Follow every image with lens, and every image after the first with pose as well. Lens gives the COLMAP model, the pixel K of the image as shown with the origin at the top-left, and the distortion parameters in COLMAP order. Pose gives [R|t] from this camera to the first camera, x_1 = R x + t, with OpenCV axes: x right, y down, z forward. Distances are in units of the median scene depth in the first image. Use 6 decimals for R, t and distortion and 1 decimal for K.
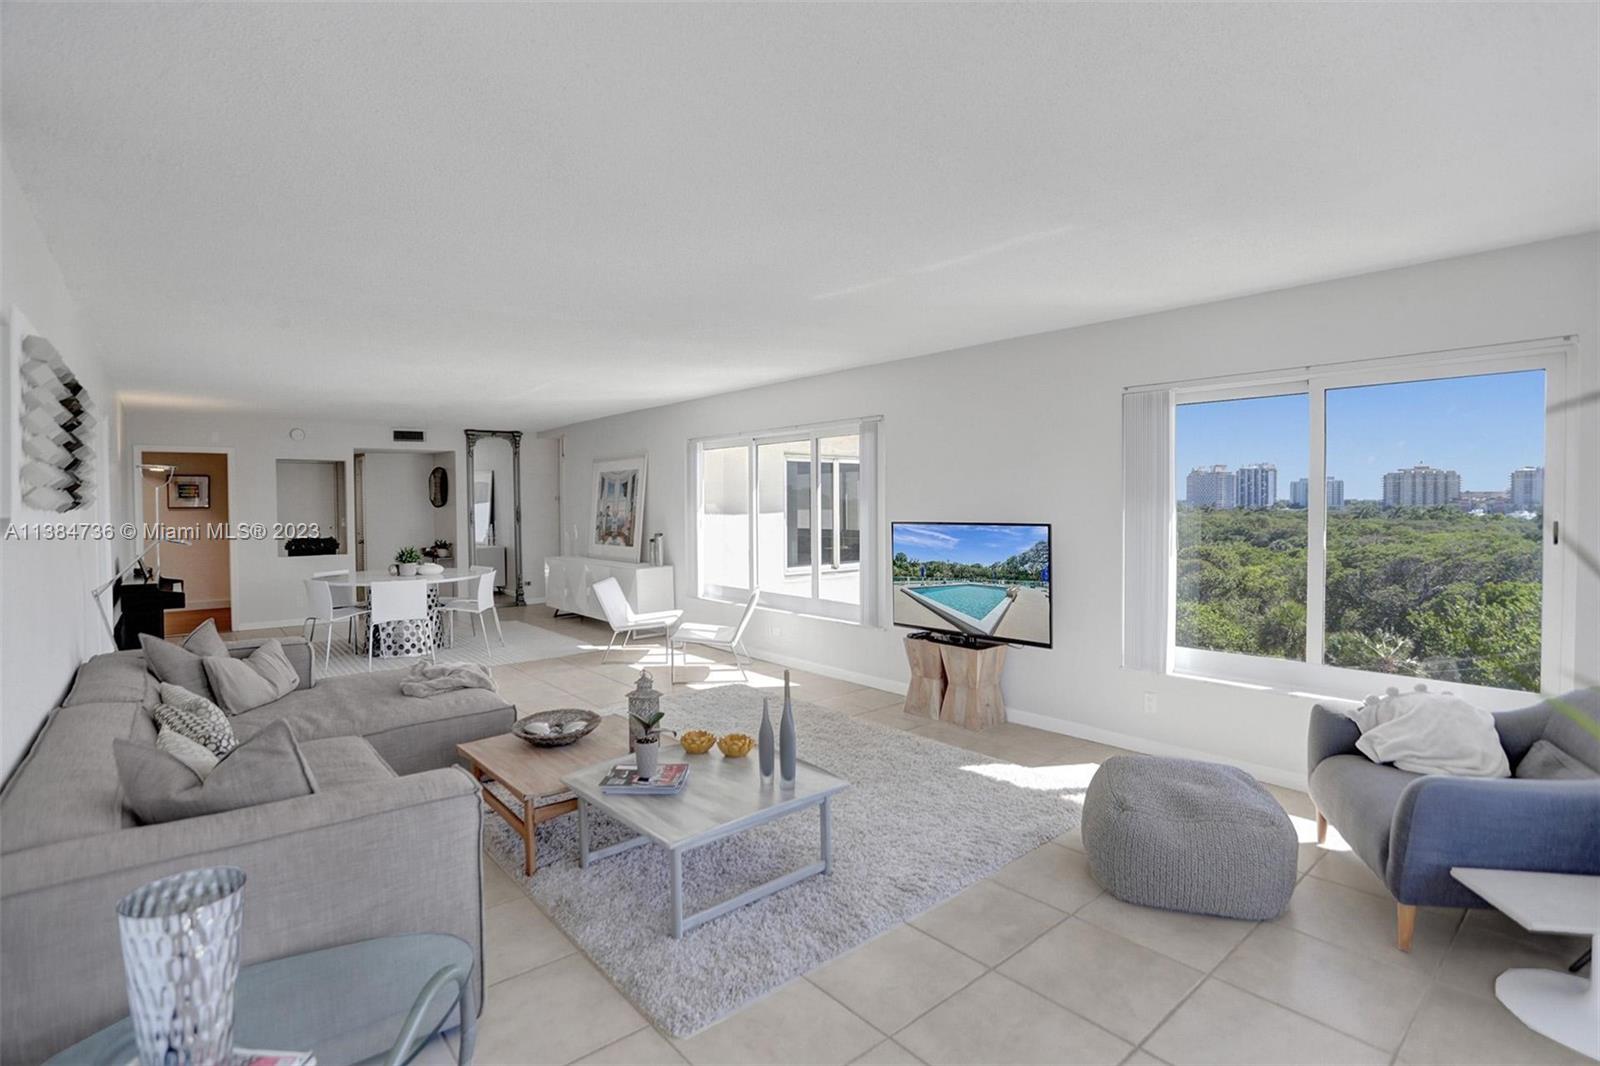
lens RADIAL K [[757.7, 0, 802.9], [0, 757.7, 522.4], [0, 0, 1]] dist [-0.032947, 0.006403]
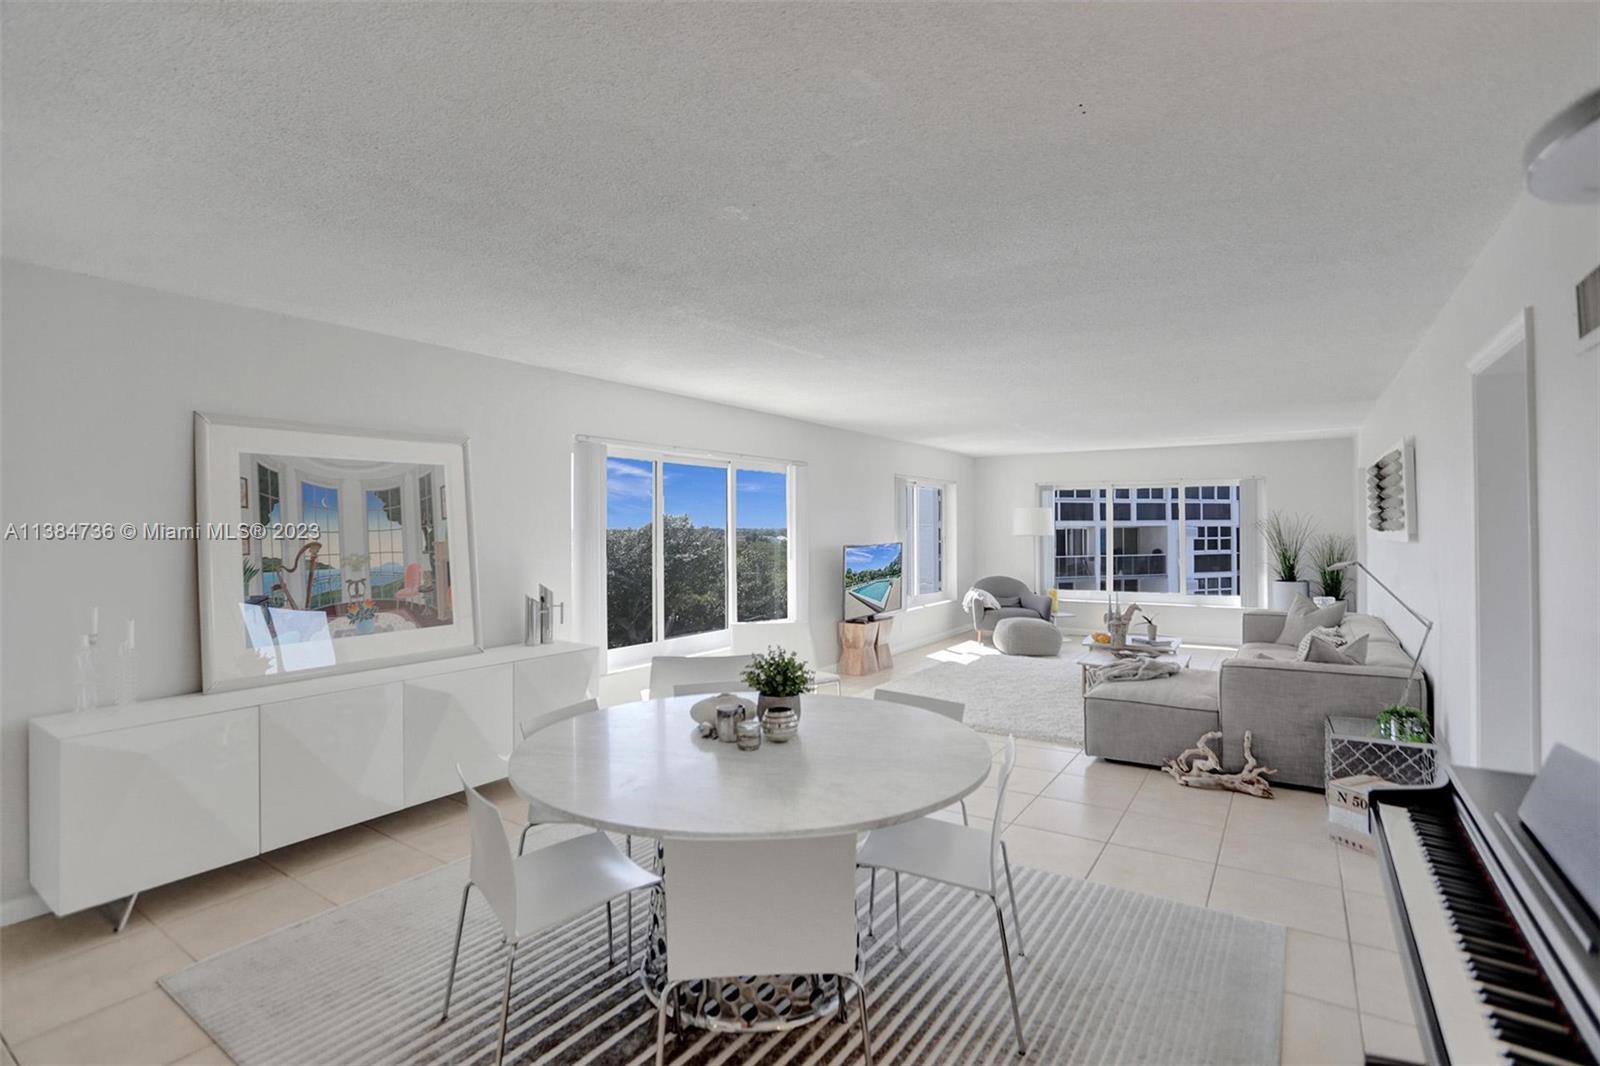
lens RADIAL K [[757.7, 0, 798.5], [0, 757.7, 528.9], [0, 0, 1]] dist [-0.032947, 0.006403]
pose [[-0.288239, 0.009013, 0.957516, -1.307299], [0.028194, 0.999602, -0.000922, -0.039558], [-0.957143, 0.026730, -0.288379, 1.568710]]
